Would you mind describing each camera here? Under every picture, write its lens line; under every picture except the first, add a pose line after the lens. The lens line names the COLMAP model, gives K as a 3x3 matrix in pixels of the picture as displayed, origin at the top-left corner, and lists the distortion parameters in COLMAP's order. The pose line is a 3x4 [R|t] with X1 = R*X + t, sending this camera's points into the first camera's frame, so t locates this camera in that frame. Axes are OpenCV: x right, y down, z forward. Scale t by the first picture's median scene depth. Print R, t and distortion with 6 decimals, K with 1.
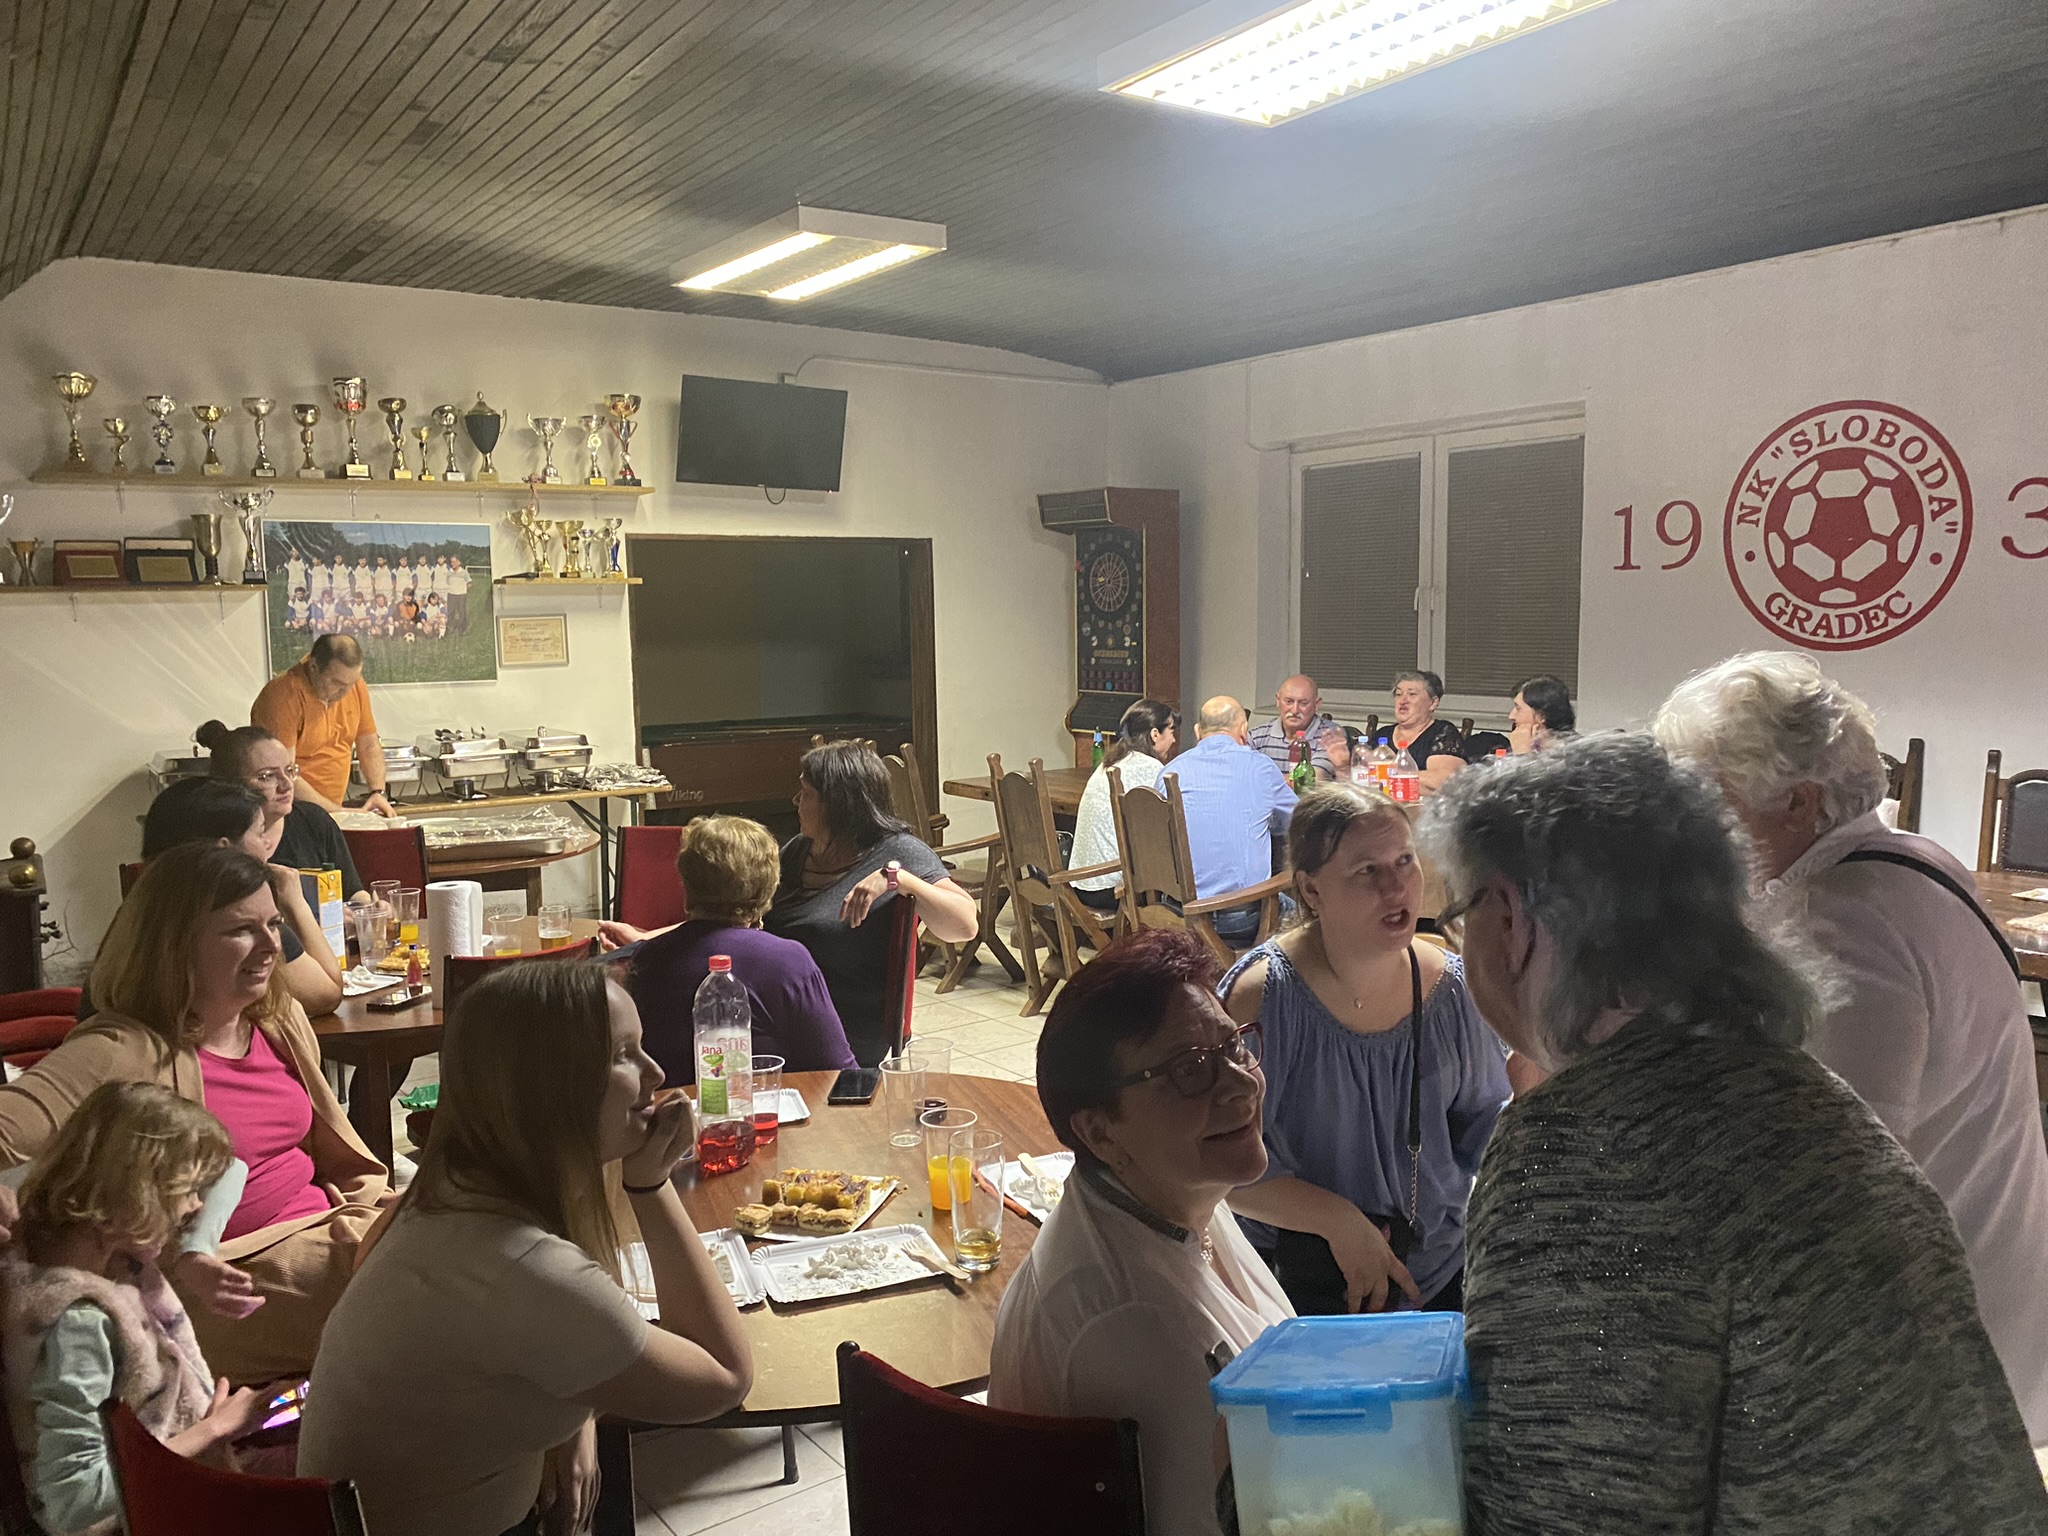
lens RADIAL K [[1564.7, 0, 969.4], [0, 1564.7, 761.2], [0, 0, 1]] dist [0.015824, -0.010310]
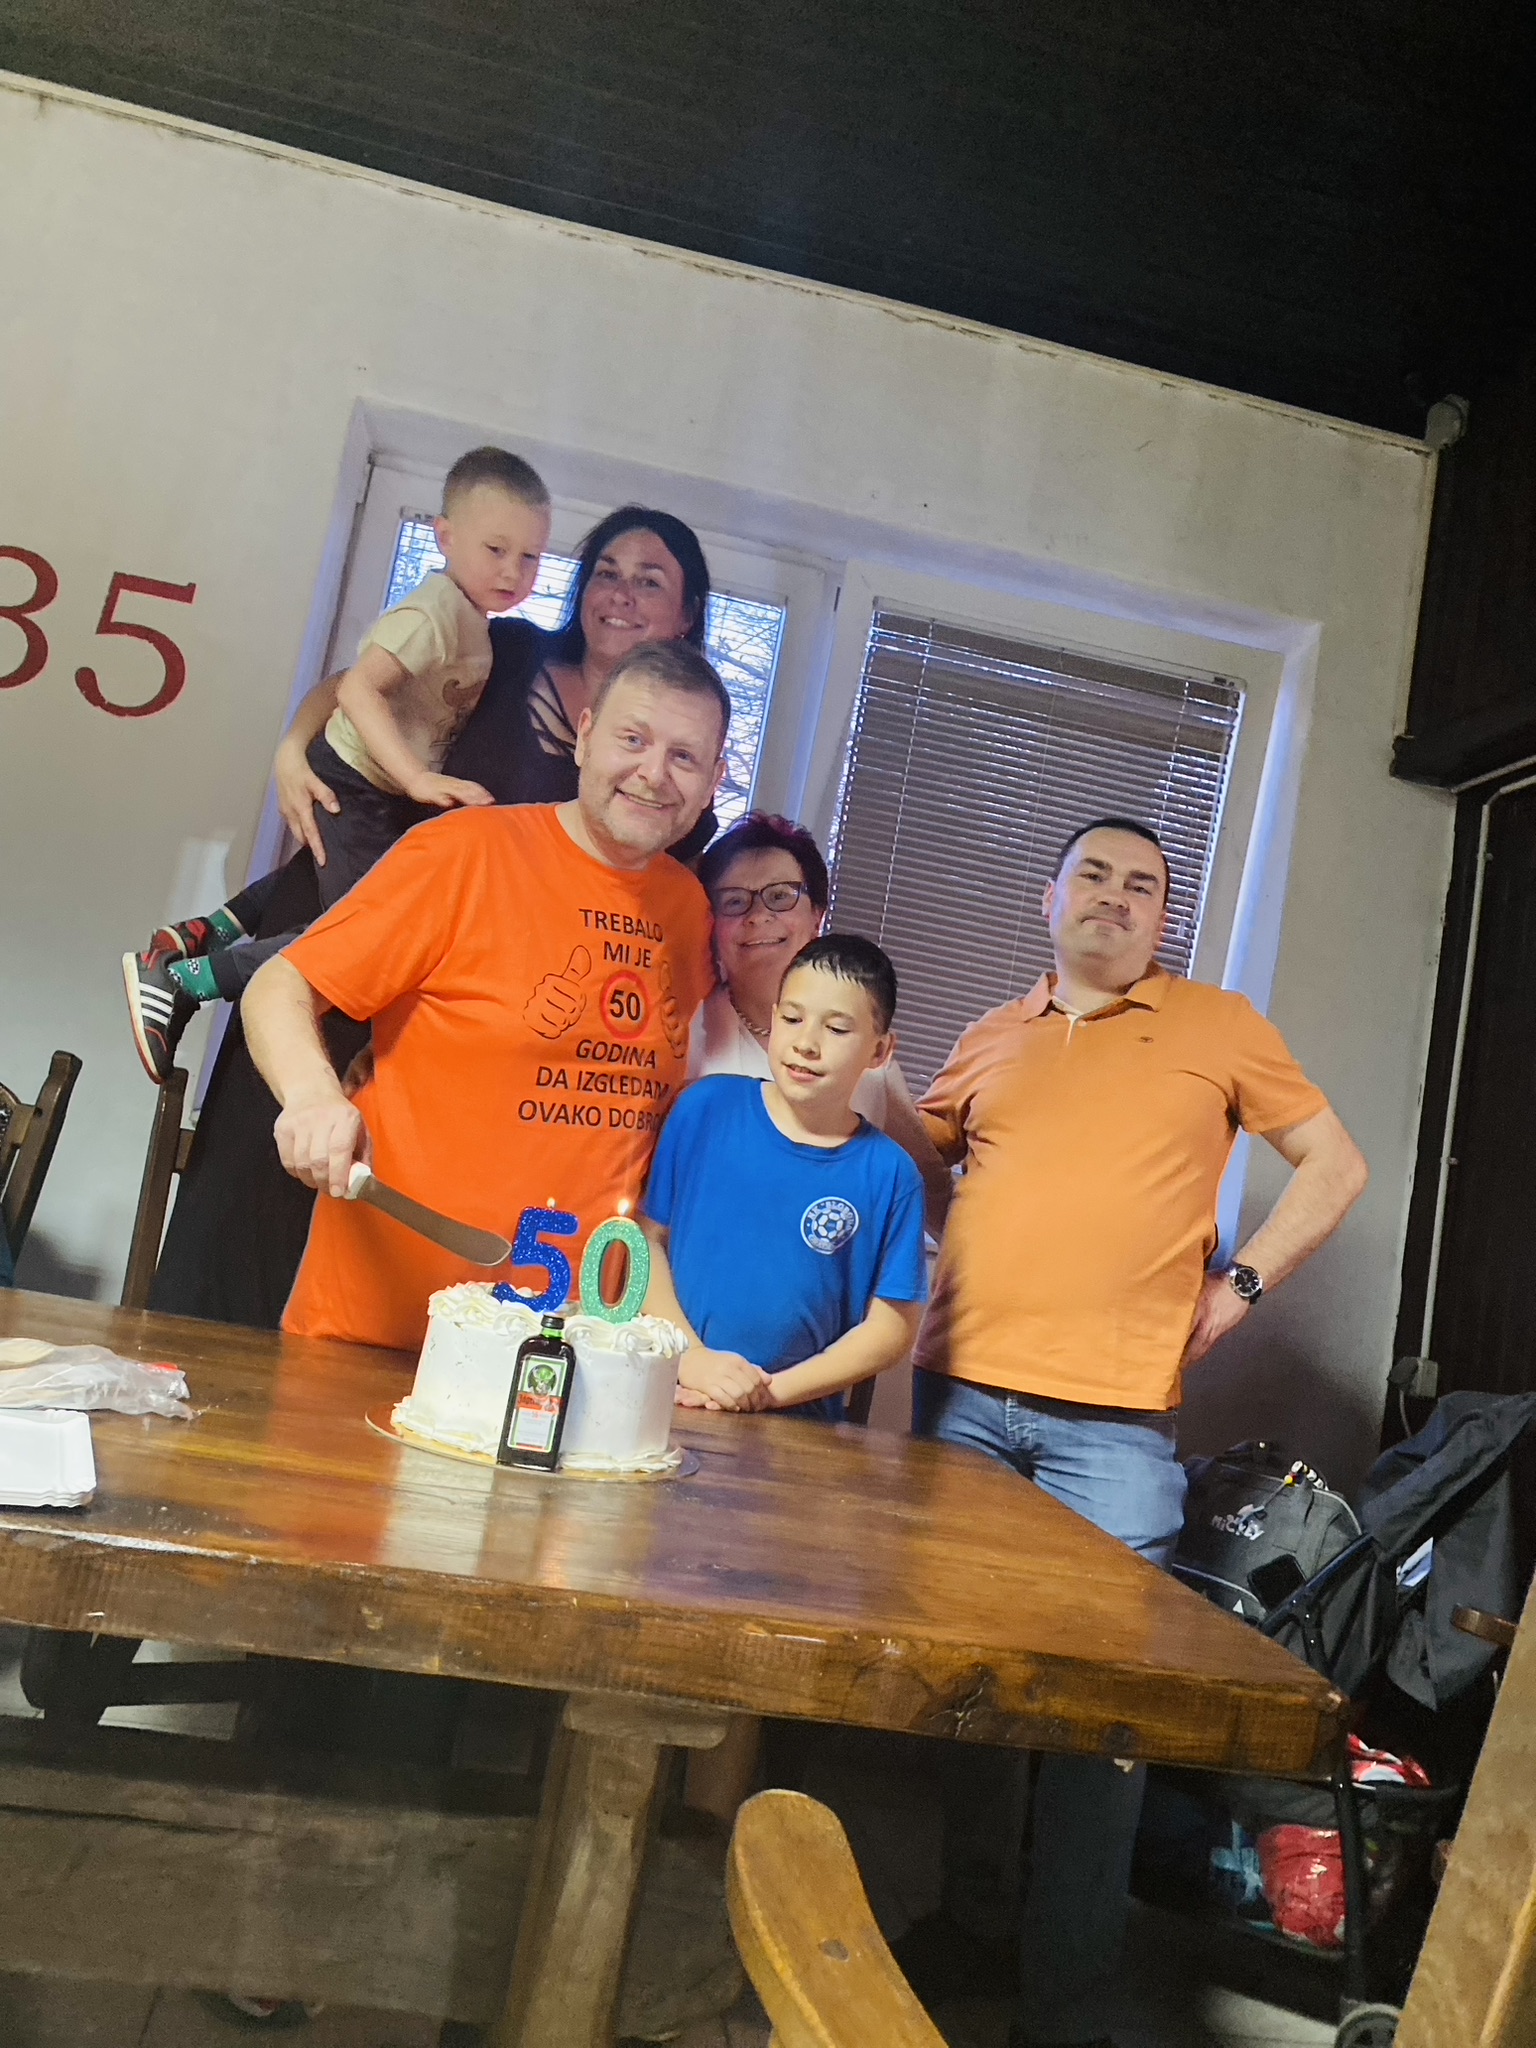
lens RADIAL K [[1564.7, 0, 783.2], [0, 1564.7, 991.7], [0, 0, 1]] dist [0.015824, -0.010310]
pose [[0.388083, 0.201528, 0.899321, 0.284886], [-0.092783, 0.979385, -0.179431, 0.040462], [-0.916942, -0.013808, 0.398782, 0.474883]]
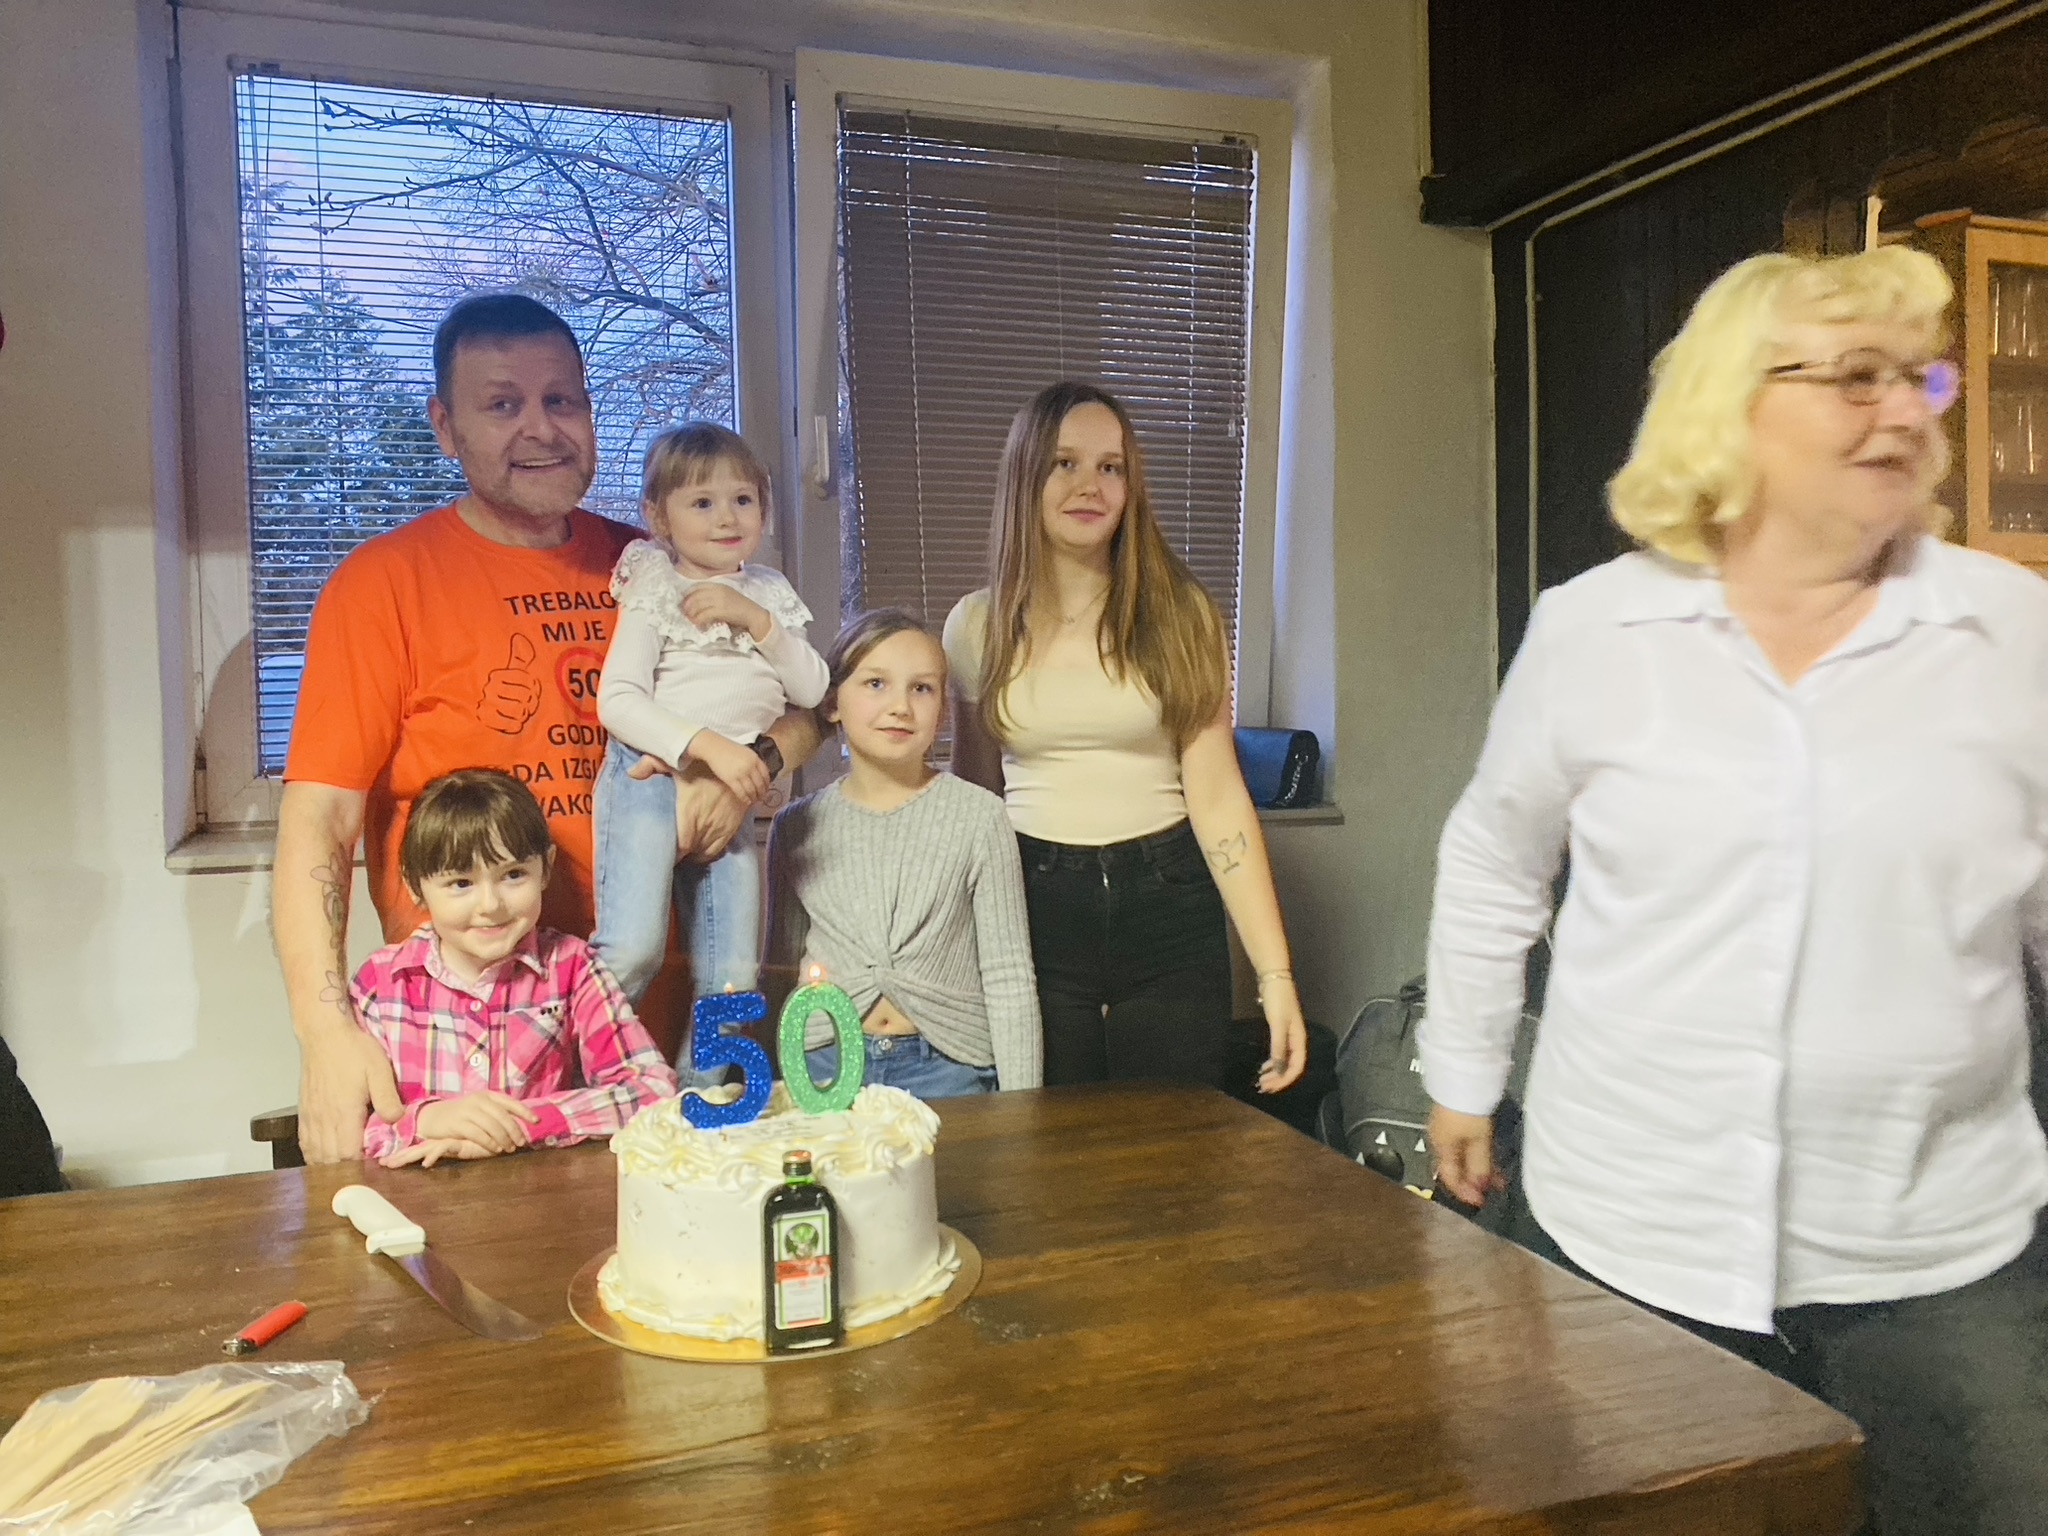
lens RADIAL K [[1564.7, 0, 1002.7], [0, 1564.7, 743.0], [0, 0, 1]] dist [0.015824, -0.010310]
pose [[0.245615, -0.018975, 0.969182, 0.318356], [0.109123, 0.993994, -0.008194, 0.004853], [-0.963206, 0.107773, 0.246210, 0.523859]]
